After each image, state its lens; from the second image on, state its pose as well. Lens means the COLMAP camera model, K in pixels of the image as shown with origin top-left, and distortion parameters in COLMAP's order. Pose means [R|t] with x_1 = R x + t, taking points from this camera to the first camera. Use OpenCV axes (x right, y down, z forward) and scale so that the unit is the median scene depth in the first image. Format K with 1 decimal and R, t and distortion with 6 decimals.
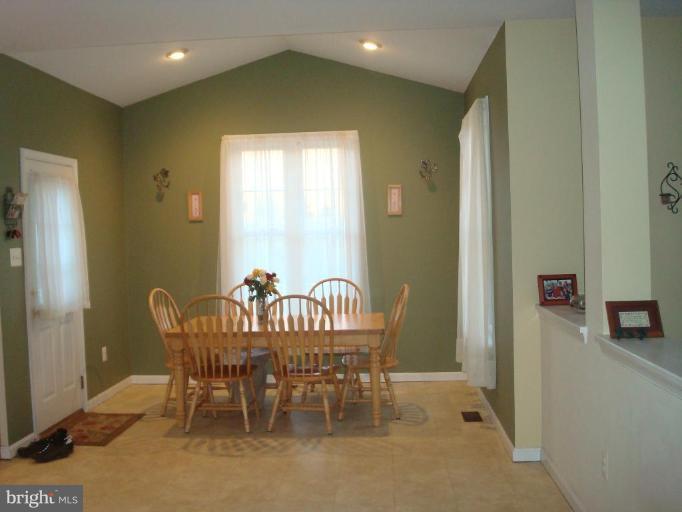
lens RADIAL K [[722.2, 0, 331.1], [0, 722.2, 255.3], [0, 0, 1]] dist [-0.053419, -0.151799]
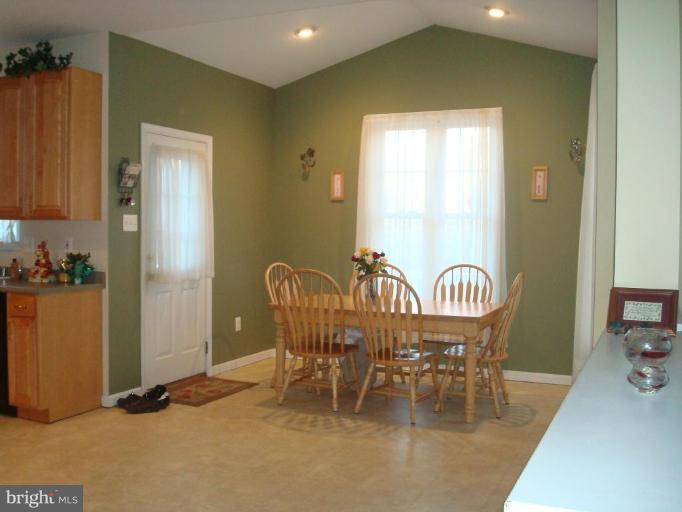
lens RADIAL K [[722.2, 0, 331.1], [0, 722.2, 255.3], [0, 0, 1]] dist [-0.053419, -0.151799]
pose [[0.934106, 0.052525, -0.353111, 0.202794], [-0.050678, 0.998610, 0.014481, 0.017817], [0.353381, 0.004368, 0.935469, 0.070166]]
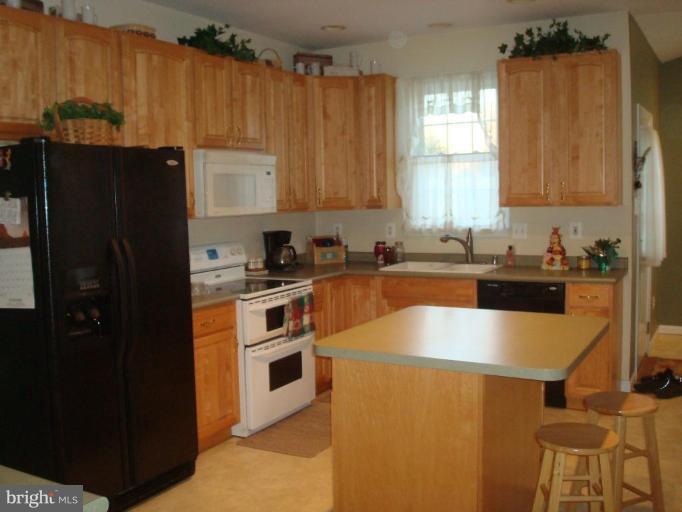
lens RADIAL K [[722.2, 0, 331.1], [0, 722.2, 255.3], [0, 0, 1]] dist [-0.053419, -0.151799]
pose [[0.904562, 0.046567, -0.423791, -0.352917], [-0.020411, 0.997607, 0.066052, 0.012117], [0.425853, -0.051098, 0.903349, -0.148447]]
